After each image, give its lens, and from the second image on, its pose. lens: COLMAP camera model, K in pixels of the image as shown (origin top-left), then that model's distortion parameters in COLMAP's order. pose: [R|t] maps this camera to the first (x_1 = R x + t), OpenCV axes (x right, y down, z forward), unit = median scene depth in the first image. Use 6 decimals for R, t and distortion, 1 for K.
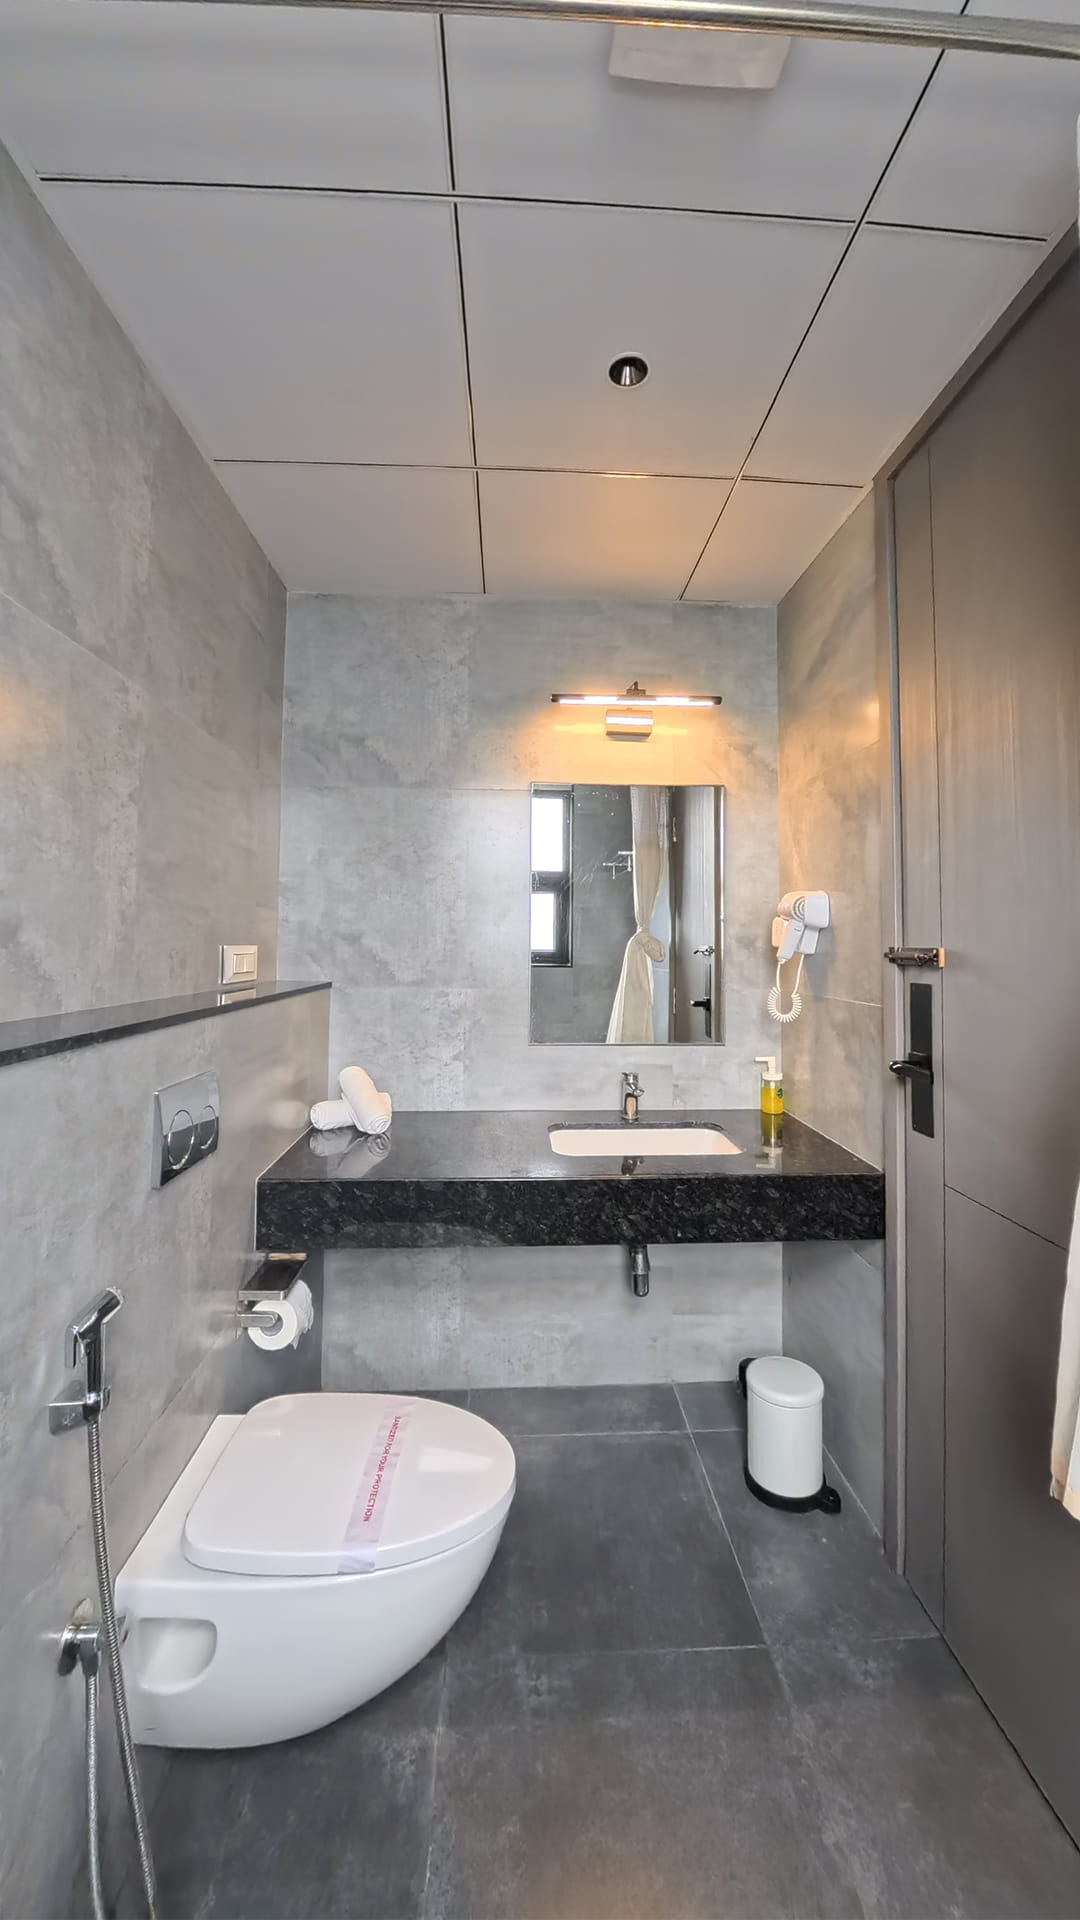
lens RADIAL K [[736.0, 0, 543.0], [0, 736.0, 933.5], [0, 0, 1]] dist [-0.025179, 0.000177]
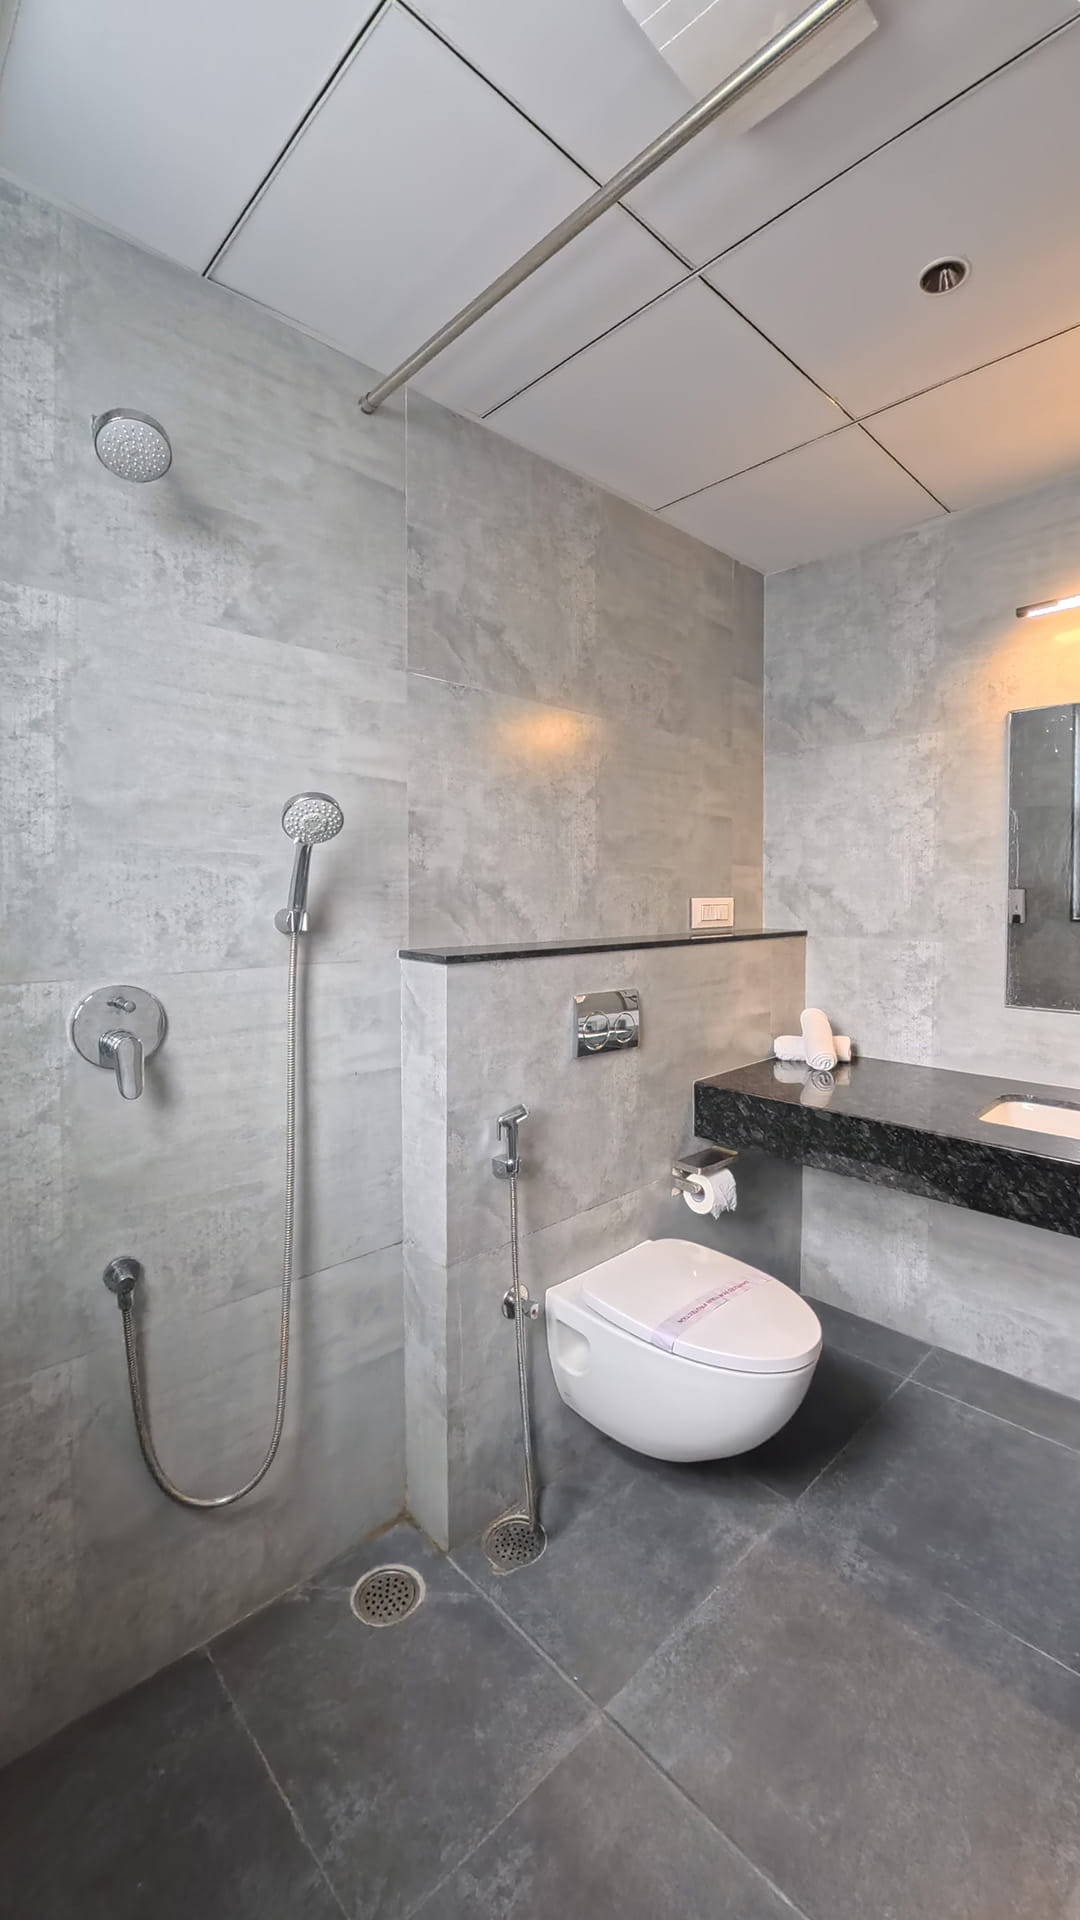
lens RADIAL K [[767.4, 0, 540.0], [0, 767.4, 960.0], [0, 0, 1]] dist [-0.027511, -0.000103]
pose [[0.645552, 0.057422, -0.761554, 0.355470], [0.018037, 0.995745, 0.090370, -0.000923], [0.763503, -0.072075, 0.641770, -0.039978]]
